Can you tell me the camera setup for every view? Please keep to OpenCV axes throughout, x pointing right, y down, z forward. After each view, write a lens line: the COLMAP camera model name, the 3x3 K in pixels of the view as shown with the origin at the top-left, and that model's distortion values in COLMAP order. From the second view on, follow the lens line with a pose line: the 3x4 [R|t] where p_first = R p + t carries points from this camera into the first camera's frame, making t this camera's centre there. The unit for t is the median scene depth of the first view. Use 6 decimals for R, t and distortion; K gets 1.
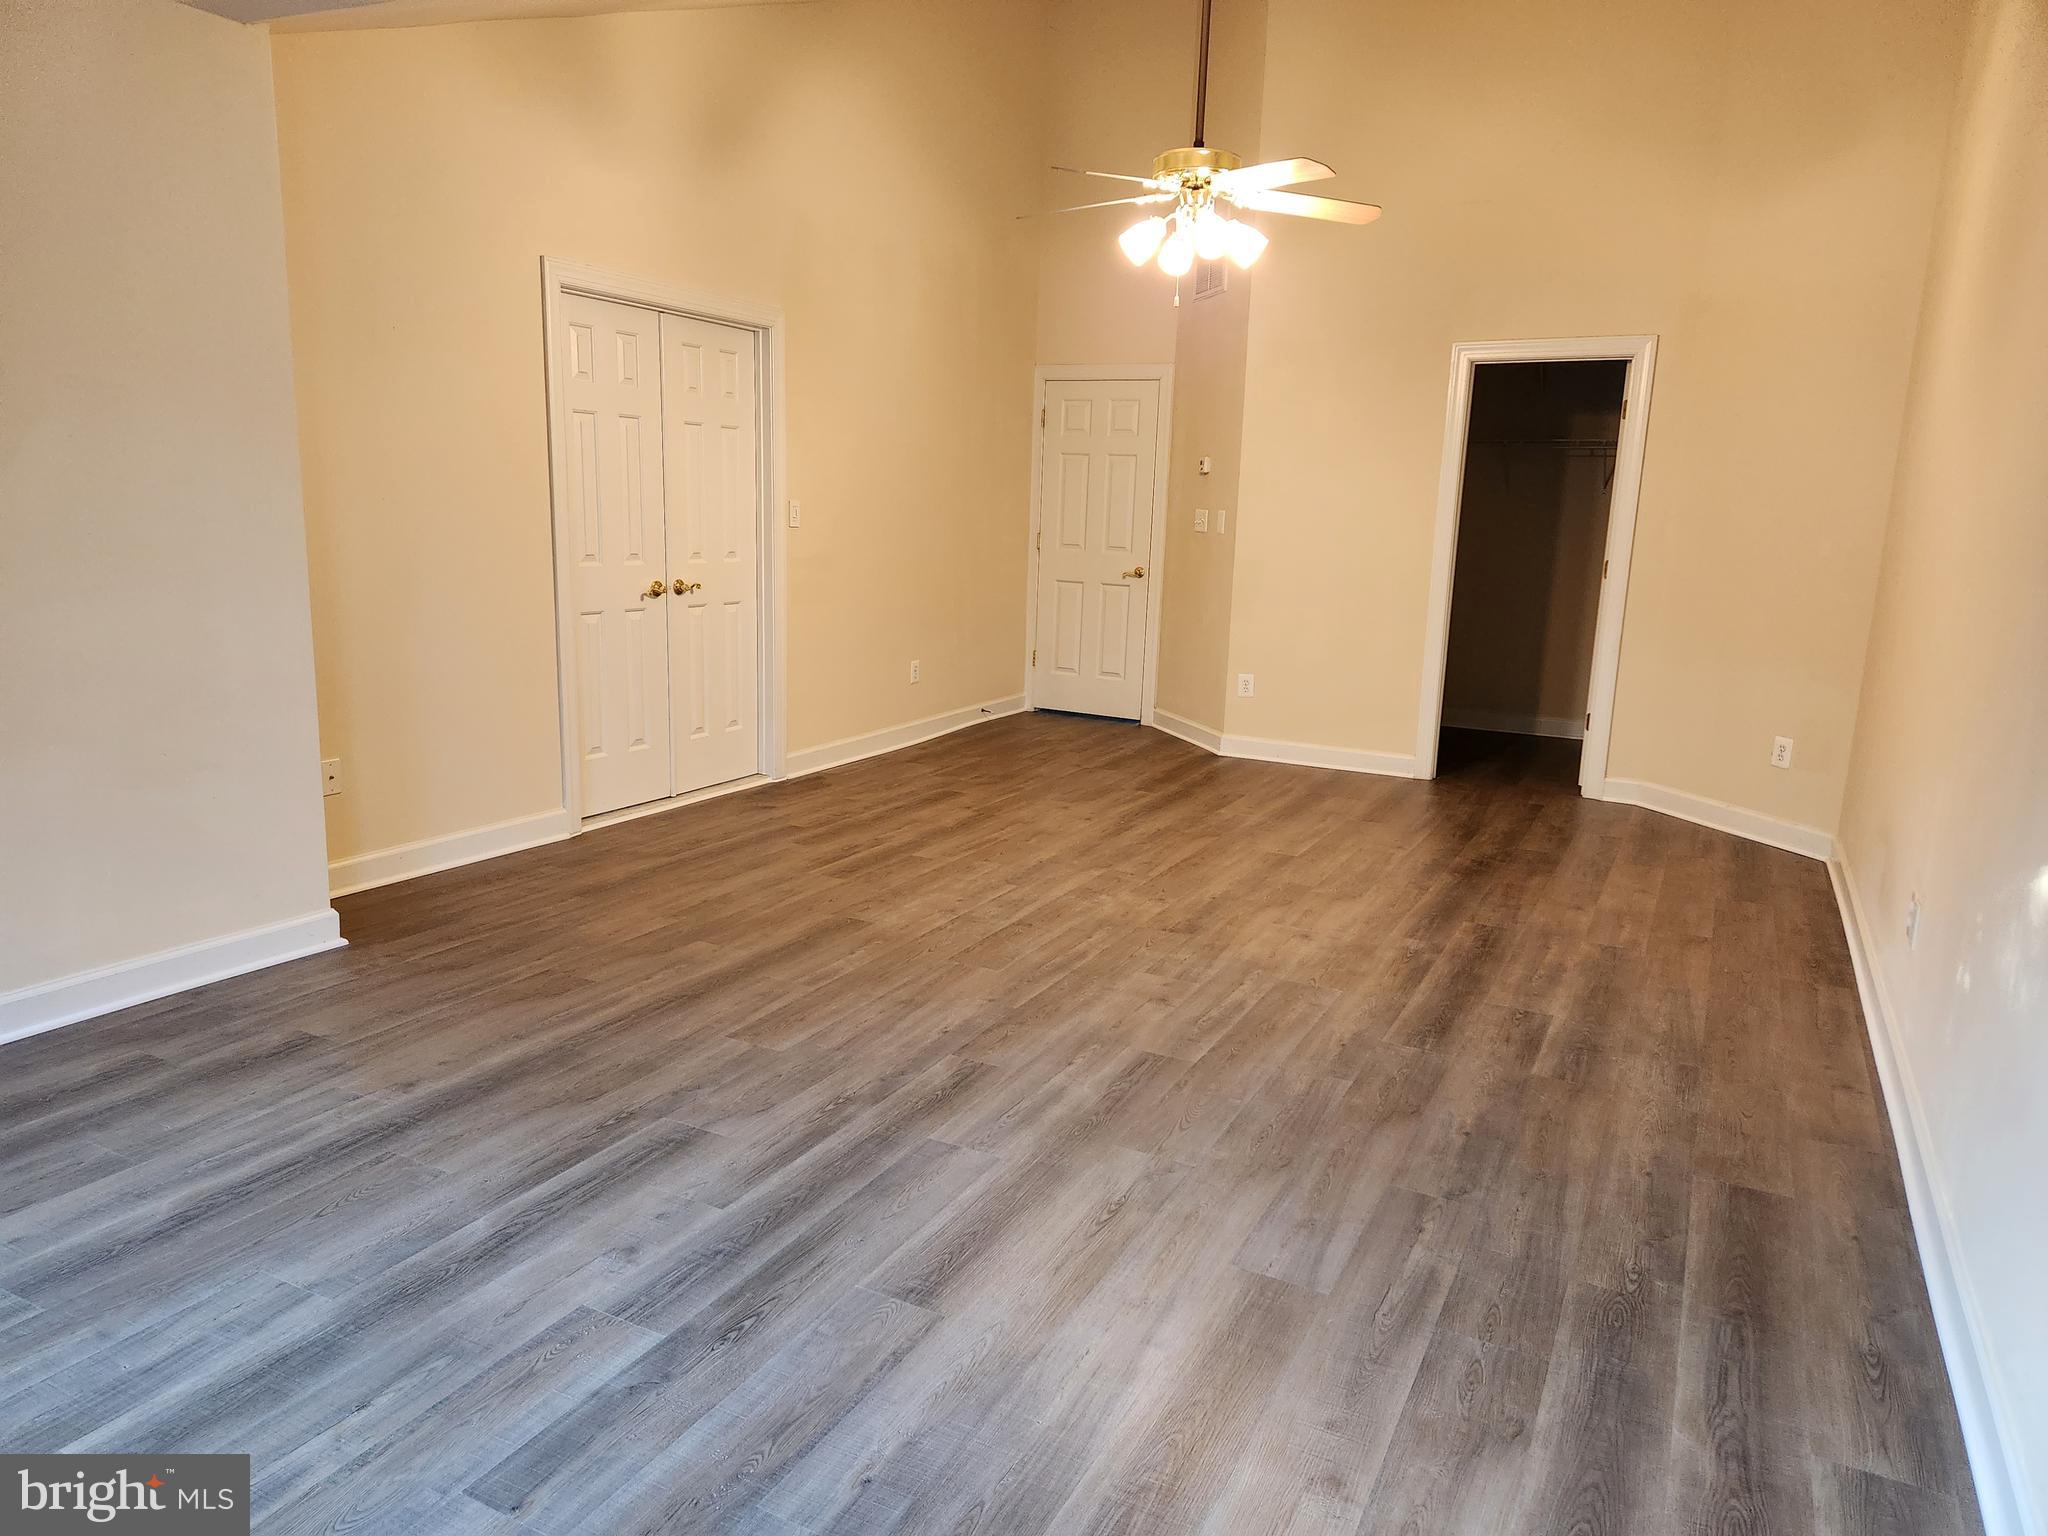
lens RADIAL K [[1392.2, 0, 1022.4], [0, 1392.2, 773.6], [0, 0, 1]] dist [0.034836, -0.051977]
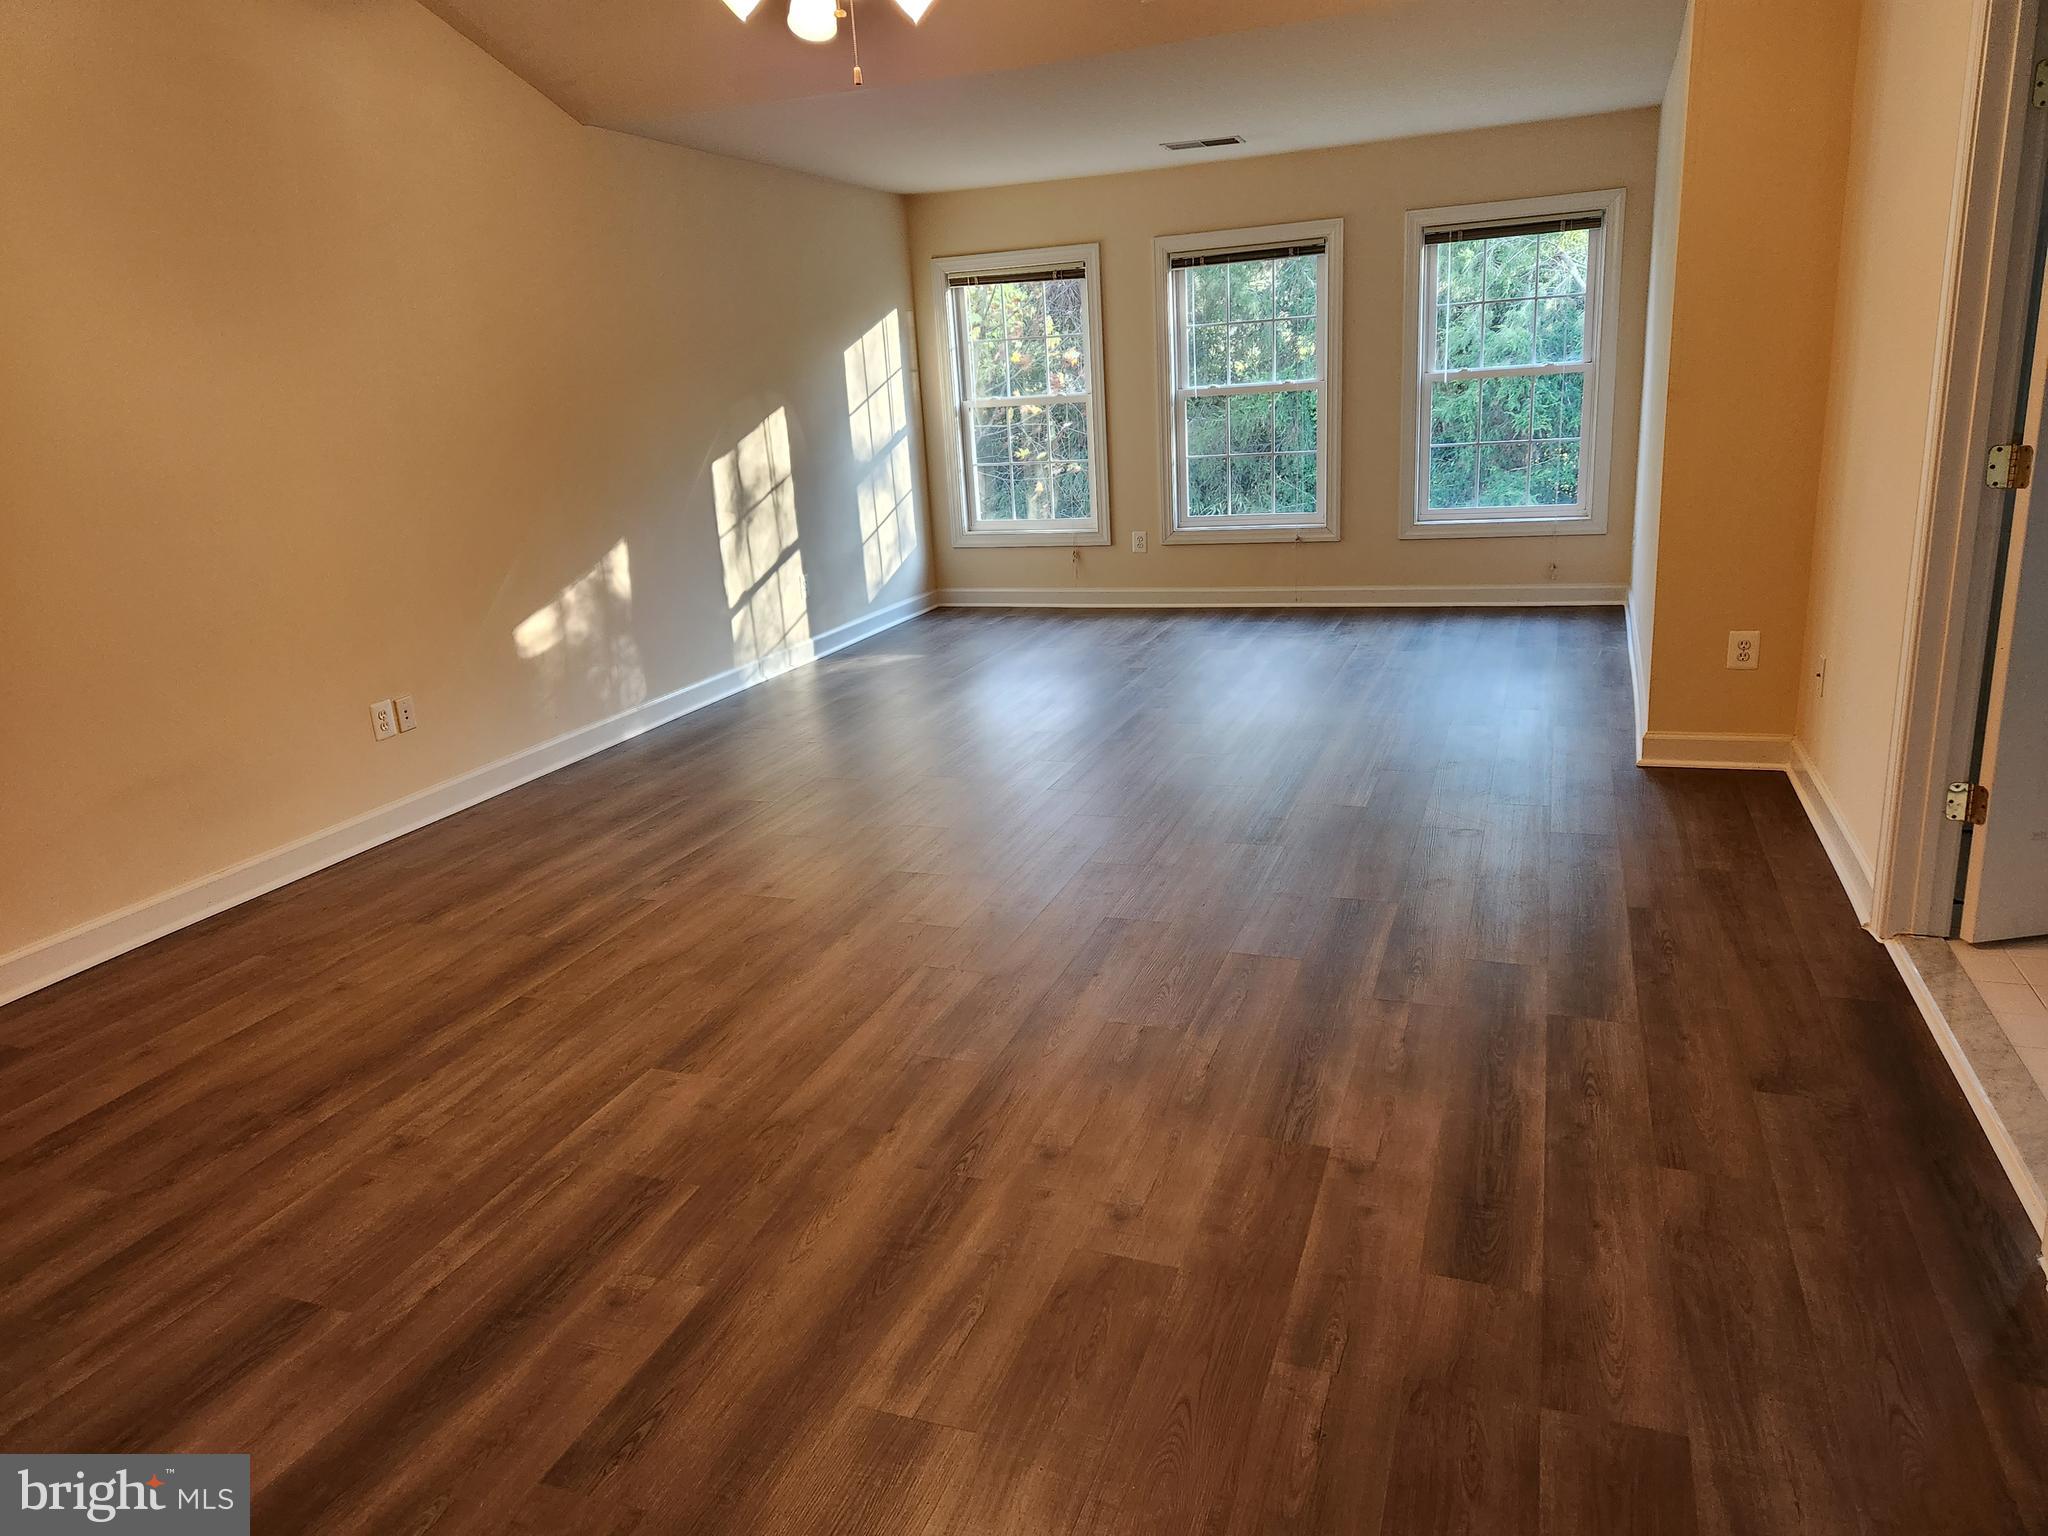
lens RADIAL K [[1392.2, 0, 1026.9], [0, 1392.2, 764.6], [0, 0, 1]] dist [0.034836, -0.051977]
pose [[-0.993038, 0.058078, -0.102486, 0.112775], [0.006753, 0.896648, 0.442693, -0.331186], [0.117604, 0.438919, -0.890797, 1.659797]]
